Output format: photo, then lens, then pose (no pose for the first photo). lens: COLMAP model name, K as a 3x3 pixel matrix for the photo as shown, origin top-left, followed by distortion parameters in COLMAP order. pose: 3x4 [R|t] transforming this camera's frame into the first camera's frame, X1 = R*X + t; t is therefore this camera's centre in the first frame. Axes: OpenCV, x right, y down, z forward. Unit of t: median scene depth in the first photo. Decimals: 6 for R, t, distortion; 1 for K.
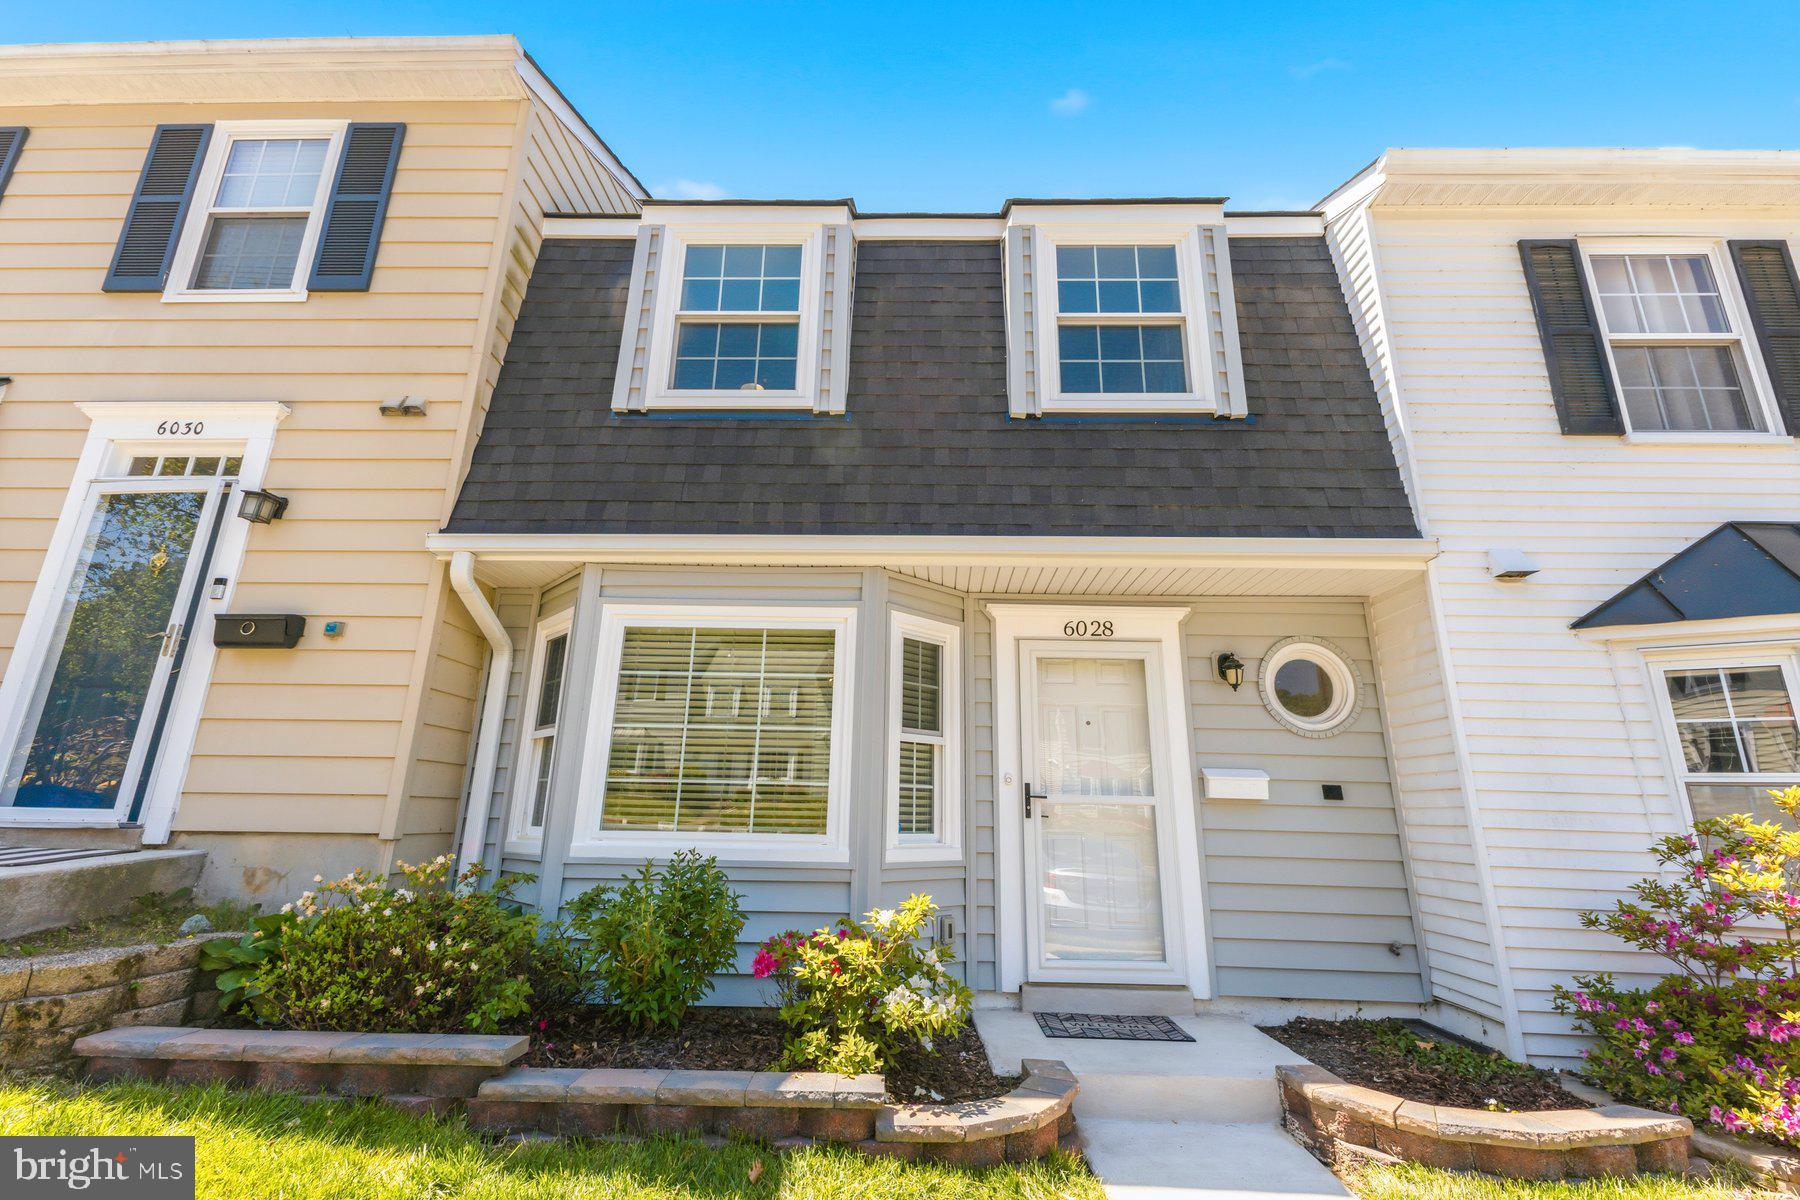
lens RADIAL K [[749.7, 0, 900.6], [0, 749.7, 609.0], [0, 0, 1]] dist [0.006994, -0.001468]
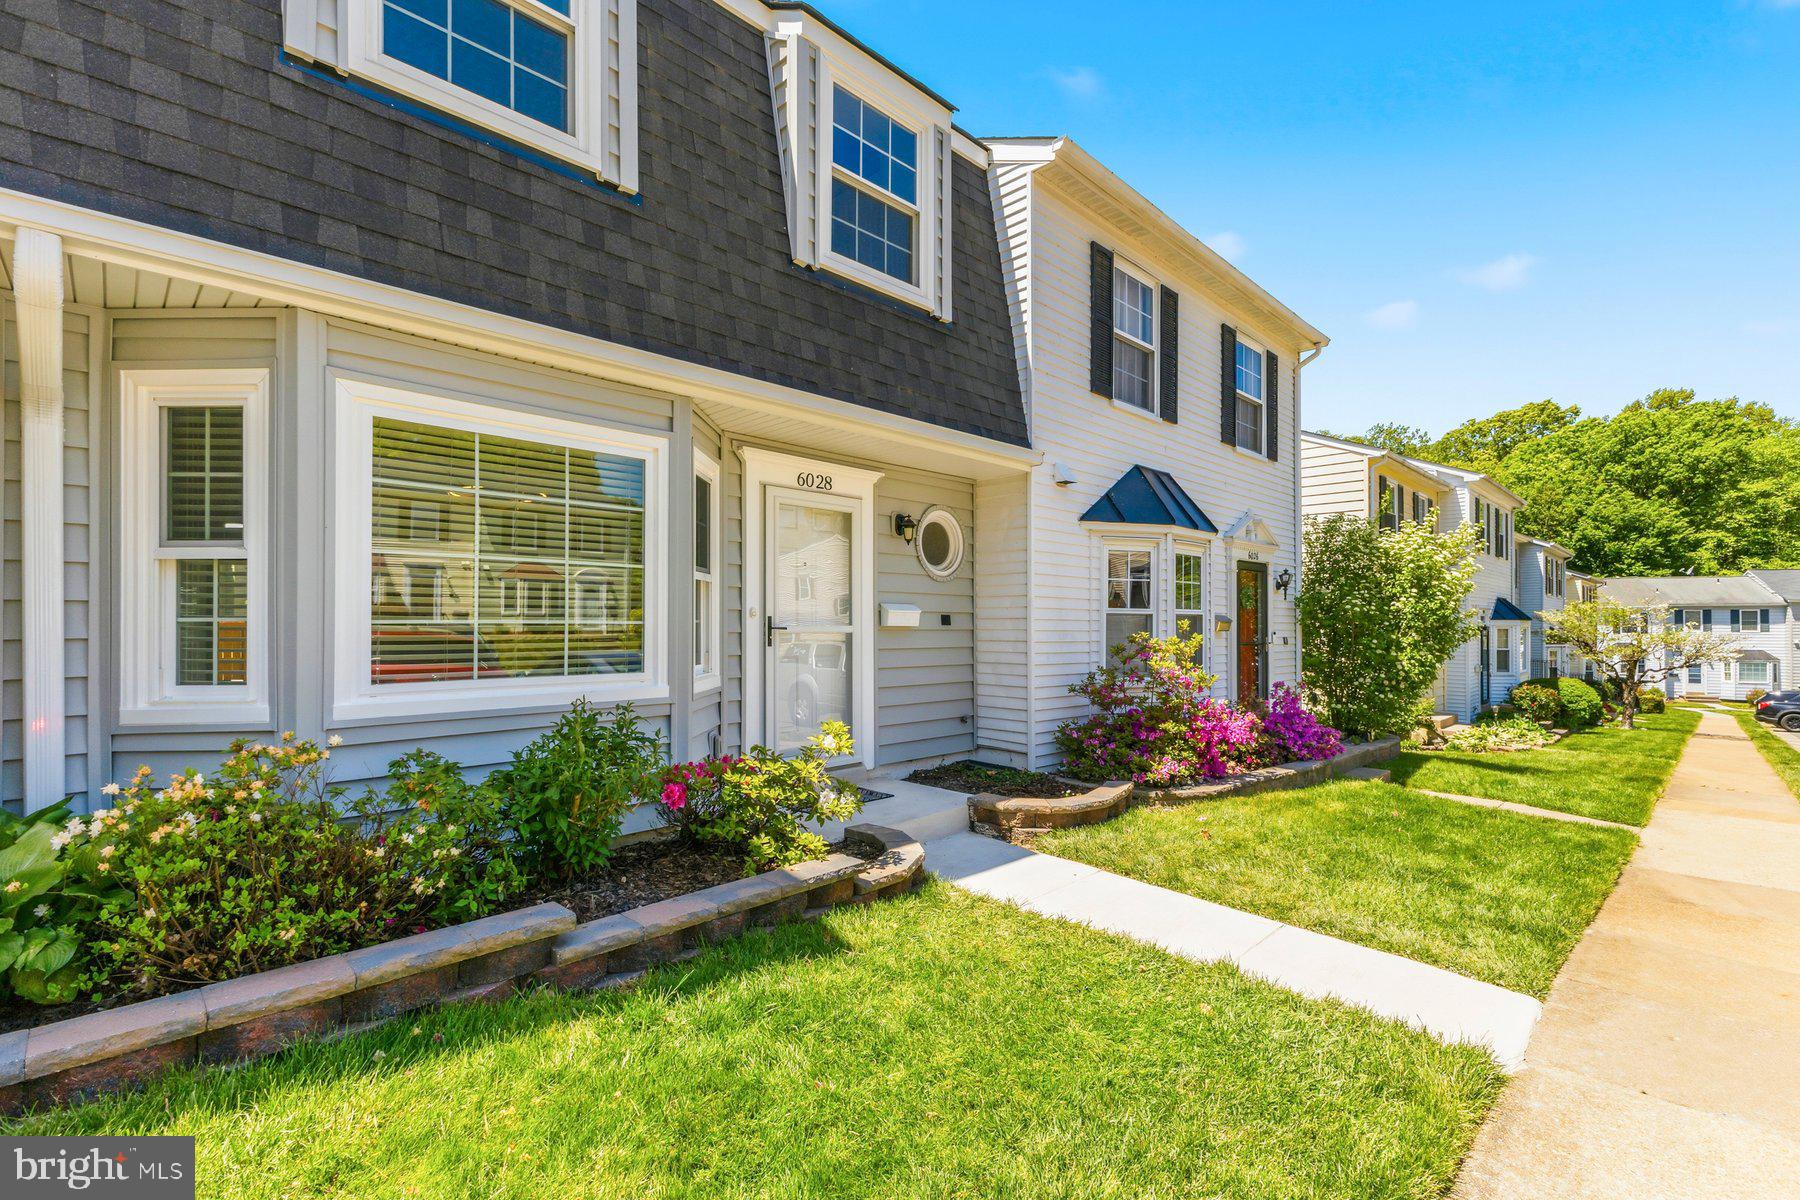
lens RADIAL K [[779.8, 0, 900.1], [0, 779.8, 613.6], [0, 0, 1]] dist [0.017911, -0.004573]
pose [[0.701288, -0.008914, 0.712823, -0.524951], [-0.177850, 0.966116, 0.187054, -0.024409], [-0.690337, -0.257954, 0.675940, 0.077257]]
